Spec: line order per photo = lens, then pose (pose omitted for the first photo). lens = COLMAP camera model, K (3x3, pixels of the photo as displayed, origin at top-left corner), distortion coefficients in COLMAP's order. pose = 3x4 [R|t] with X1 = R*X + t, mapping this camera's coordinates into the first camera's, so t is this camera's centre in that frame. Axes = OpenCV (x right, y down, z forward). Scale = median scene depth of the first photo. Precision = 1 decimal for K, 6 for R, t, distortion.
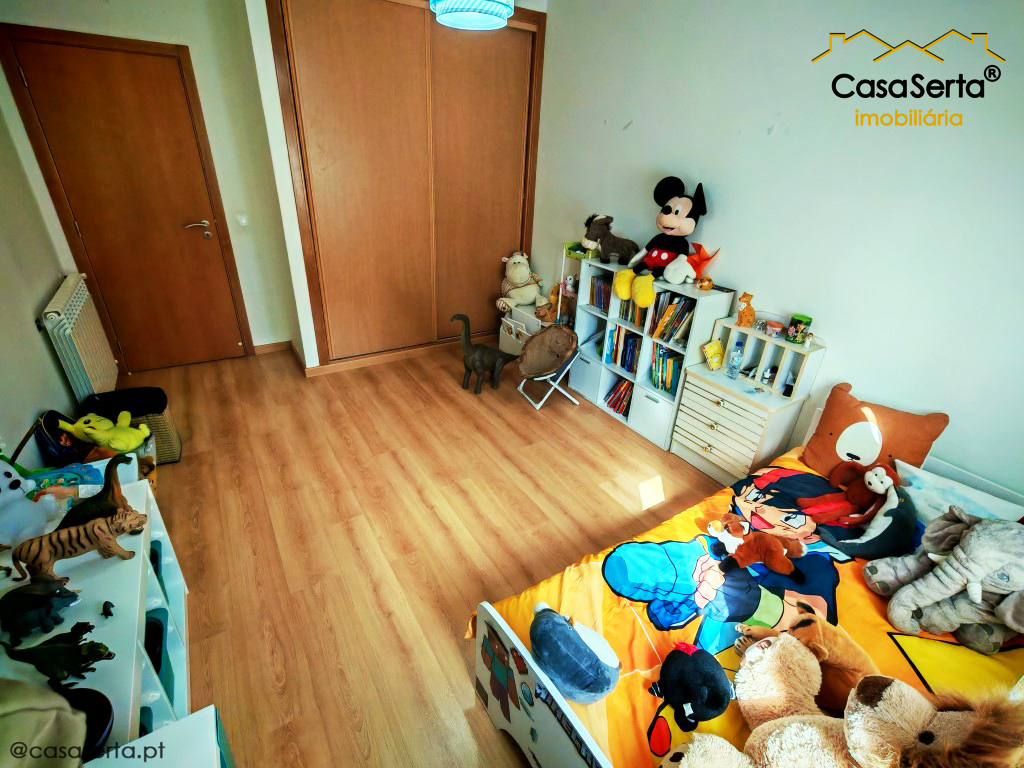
lens RADIAL K [[470.3, 0, 514.1], [0, 470.3, 381.2], [0, 0, 1]] dist [0.003037, 0.000064]
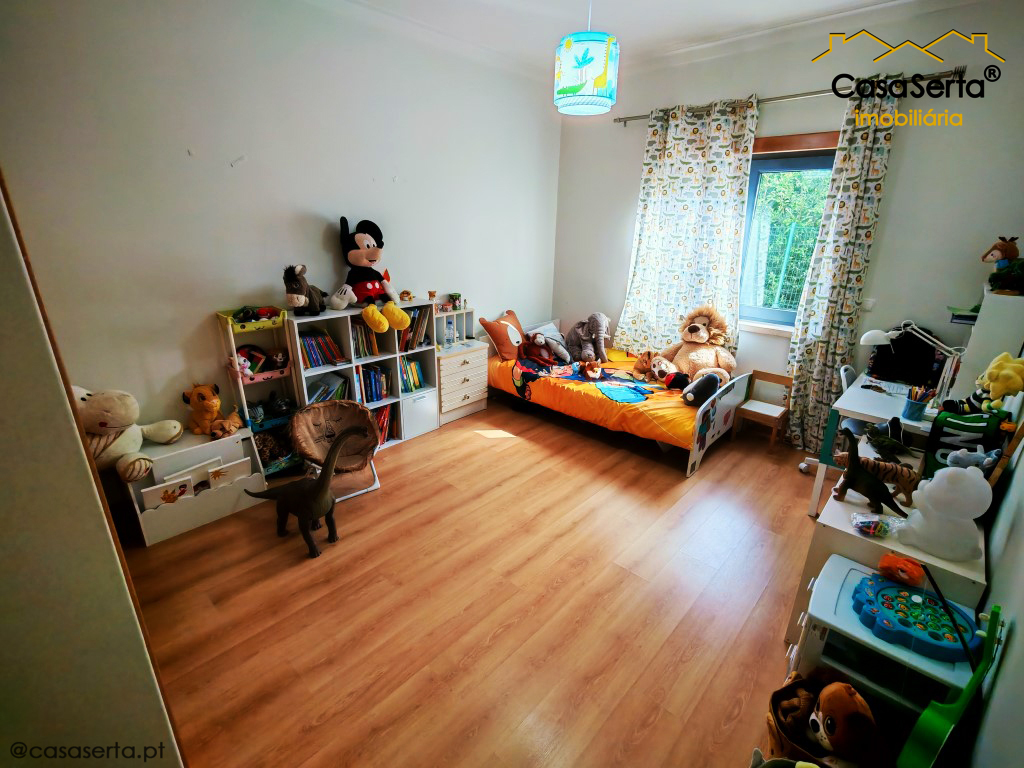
lens RADIAL K [[470.3, 0, 514.1], [0, 470.3, 381.2], [0, 0, 1]] dist [0.003037, 0.000064]
pose [[-0.238955, -0.374317, 0.895984, -0.840483], [0.407608, 0.798818, 0.442432, -0.445839], [-0.881338, 0.470931, -0.038307, 0.868729]]
